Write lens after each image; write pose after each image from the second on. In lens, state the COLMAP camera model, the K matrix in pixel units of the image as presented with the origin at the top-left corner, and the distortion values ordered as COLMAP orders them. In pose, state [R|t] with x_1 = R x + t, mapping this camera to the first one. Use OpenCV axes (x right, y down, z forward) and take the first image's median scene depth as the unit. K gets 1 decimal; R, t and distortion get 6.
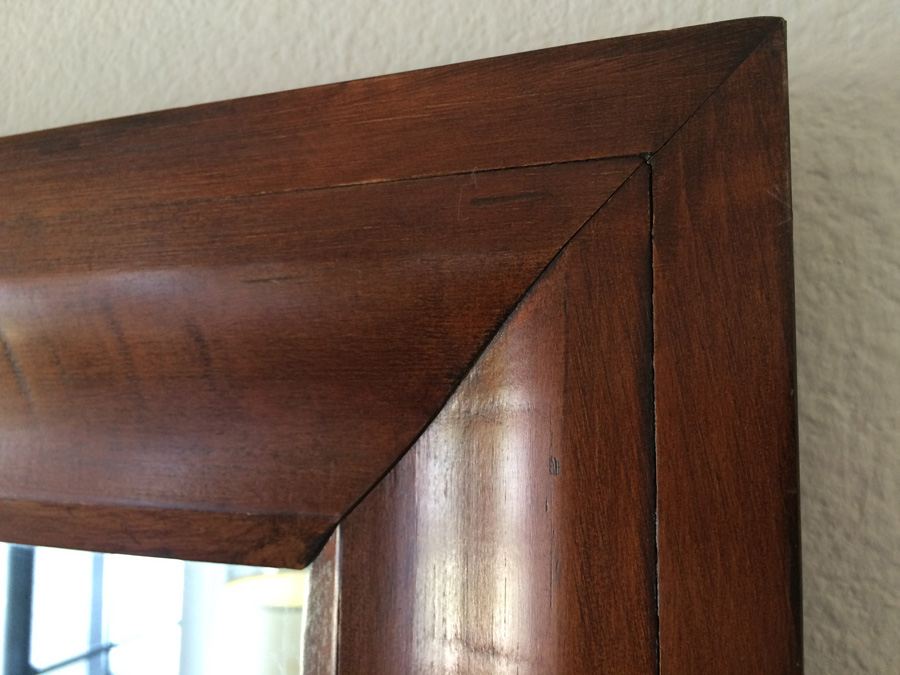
lens RADIAL K [[787.9, 0, 450.0], [0, 787.9, 337.5], [0, 0, 1]] dist [0.070020, -0.070508]
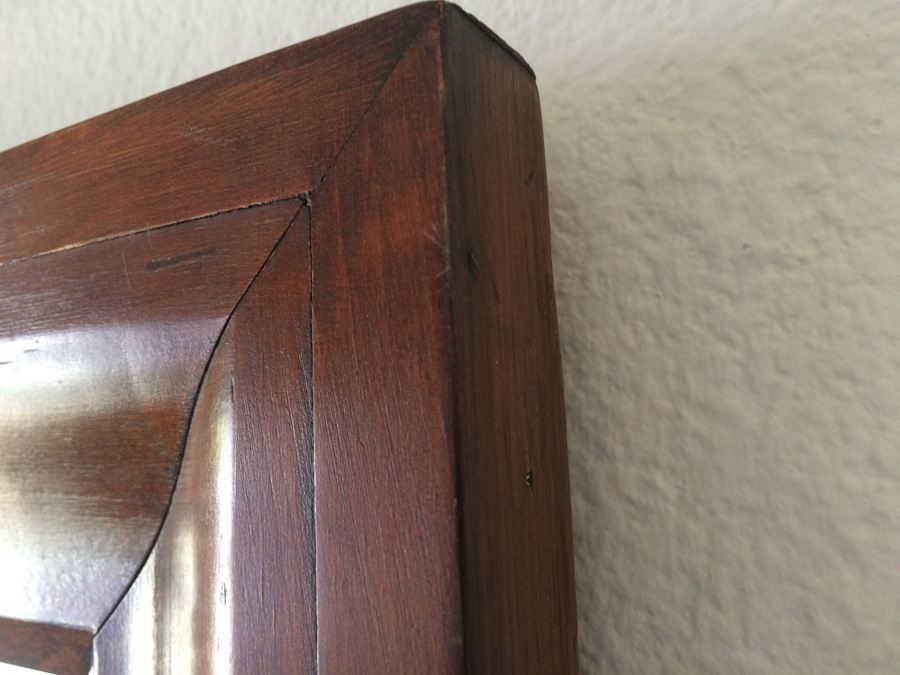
lens RADIAL K [[787.9, 0, 450.0], [0, 787.9, 337.5], [0, 0, 1]] dist [0.070020, -0.070508]
pose [[0.981090, -0.068106, -0.181176, 0.442344], [0.066731, 0.997677, -0.013680, -0.058311], [0.181687, 0.001331, 0.983355, 0.214668]]
